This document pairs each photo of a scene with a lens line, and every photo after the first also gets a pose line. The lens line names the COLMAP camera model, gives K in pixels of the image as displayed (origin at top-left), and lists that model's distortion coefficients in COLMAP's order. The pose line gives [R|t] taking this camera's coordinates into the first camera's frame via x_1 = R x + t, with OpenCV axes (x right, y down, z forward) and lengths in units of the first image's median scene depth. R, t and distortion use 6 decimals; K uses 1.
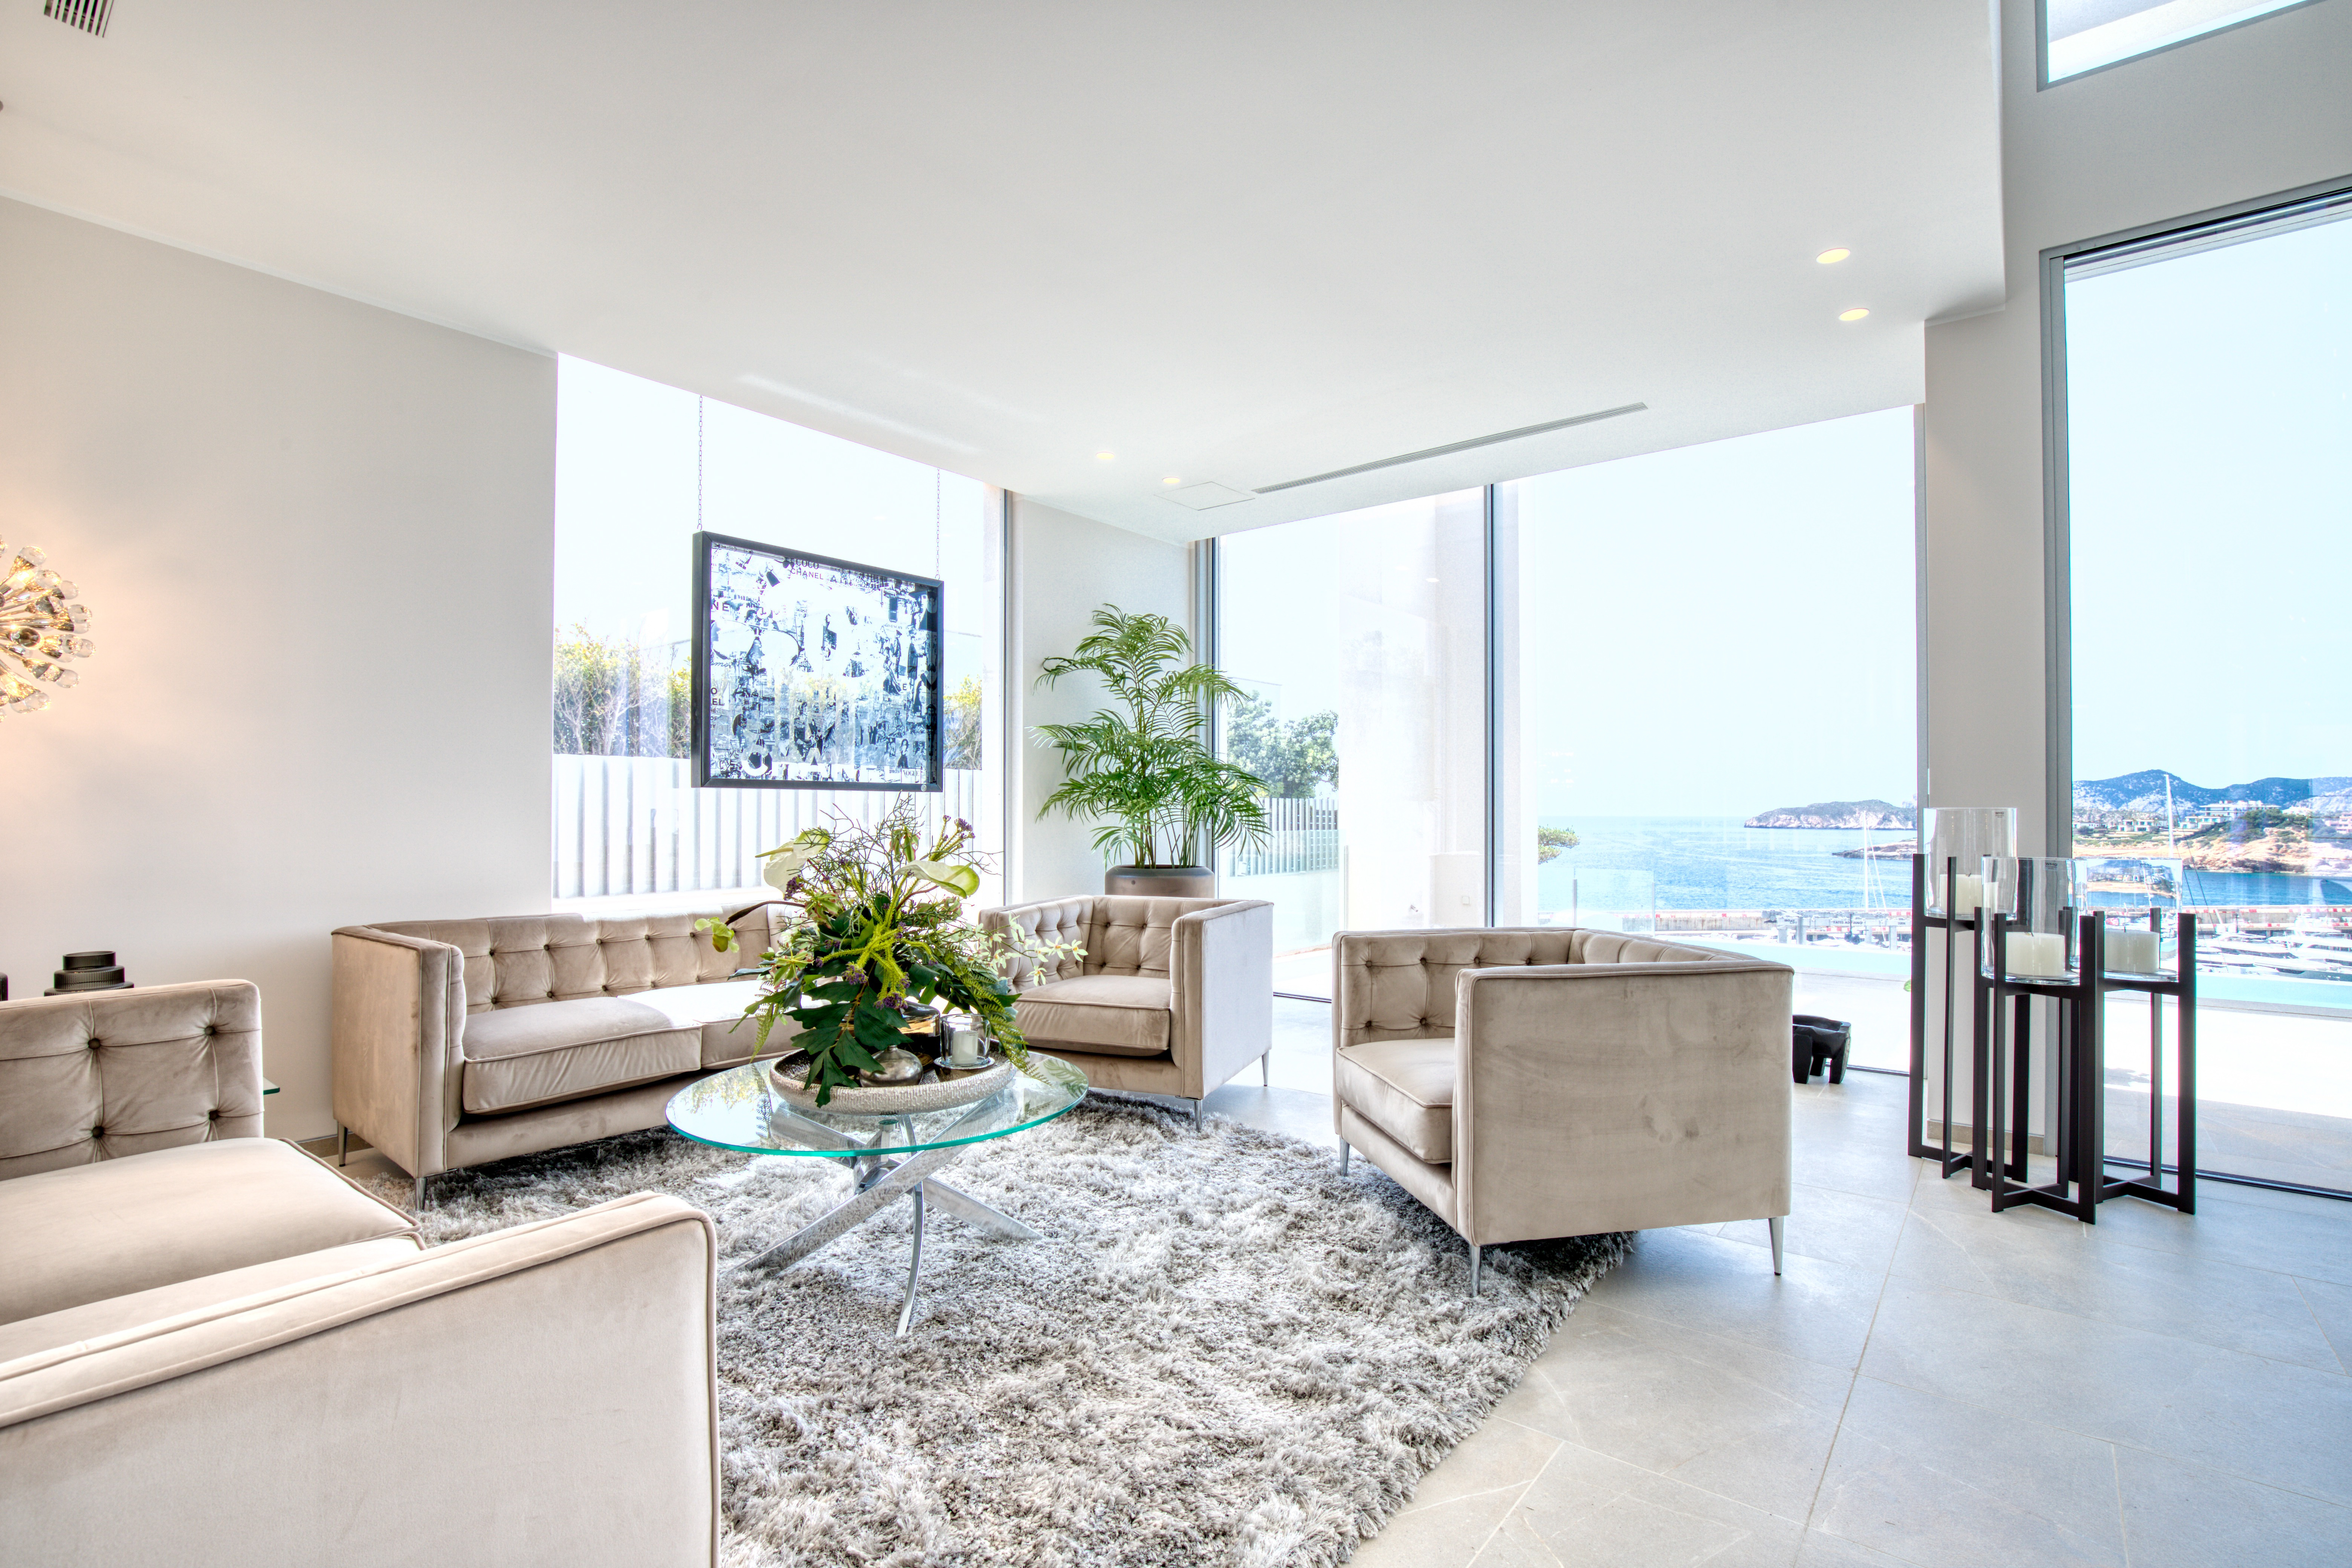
lens RADIAL K [[1081.1, 0, 1152.6], [0, 1081.1, 805.6], [0, 0, 1]] dist [-0.028020, 0.005424]
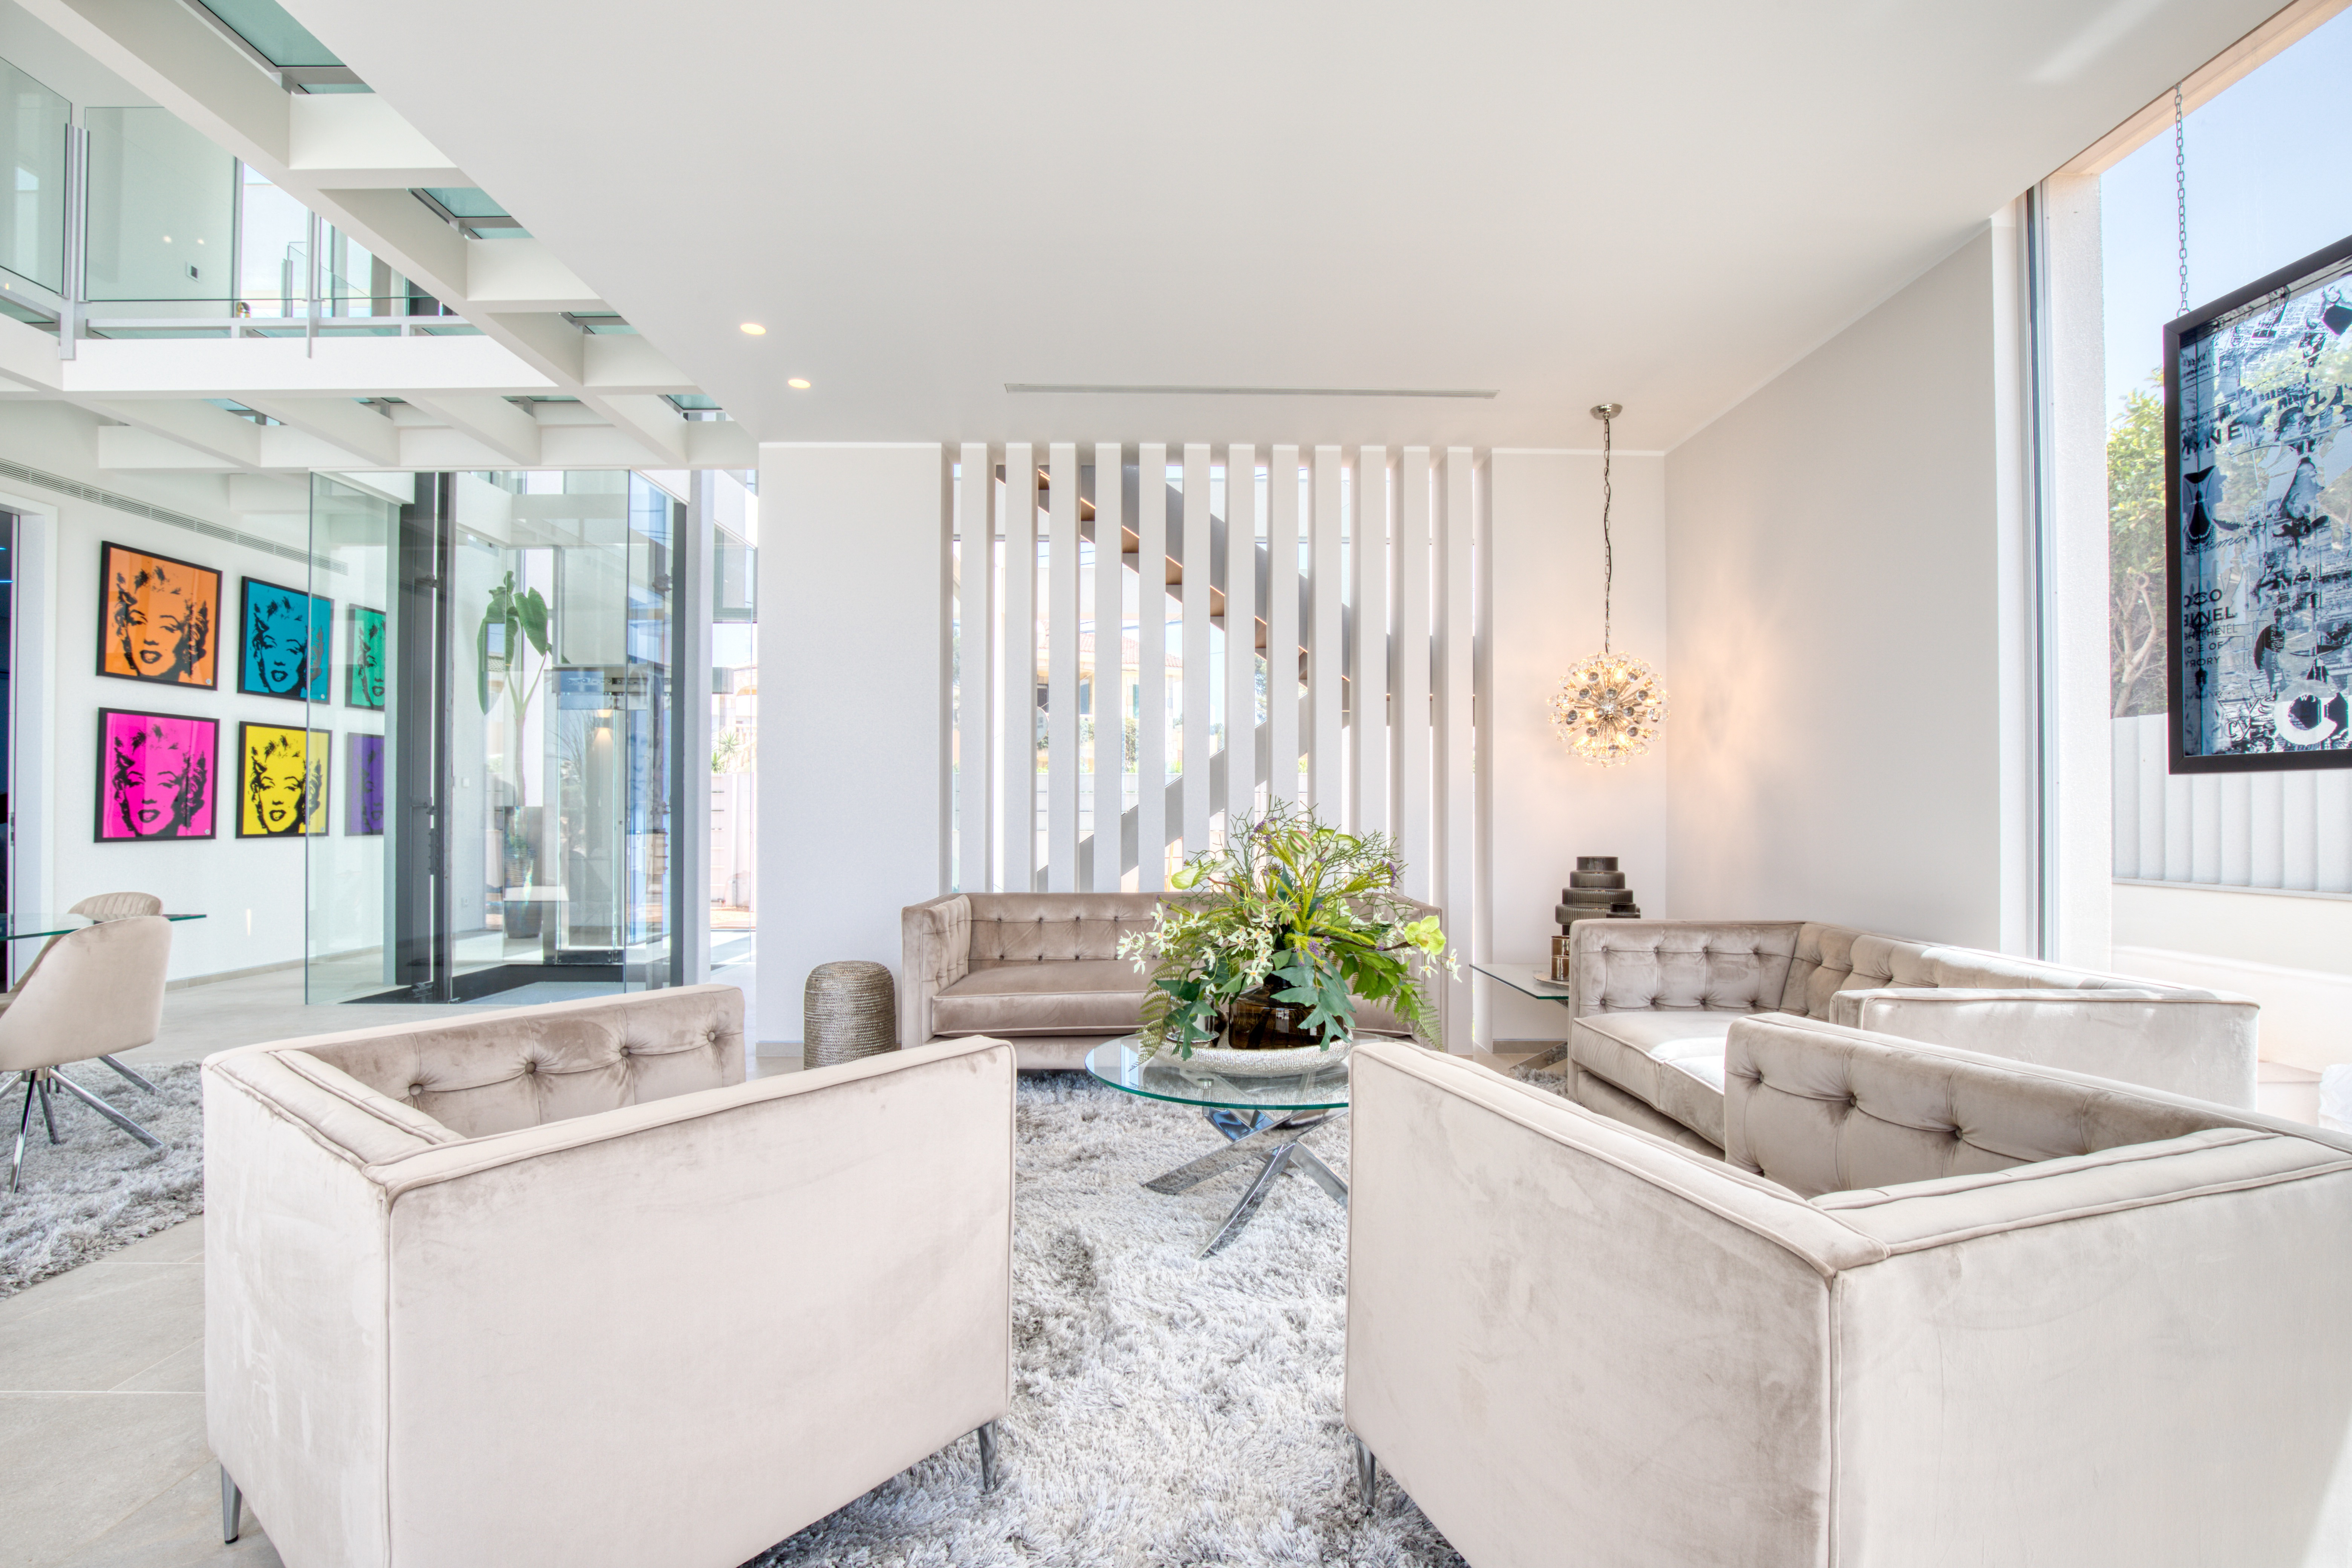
lens RADIAL K [[1081.1, 0, 1169.4], [0, 1081.1, 797.3], [0, 0, 1]] dist [-0.028020, 0.005424]
pose [[-0.764523, -0.005737, -0.644570, 0.332558], [0.004223, 0.999894, -0.013908, 0.000755], [0.644582, -0.013355, -0.764418, 1.041969]]
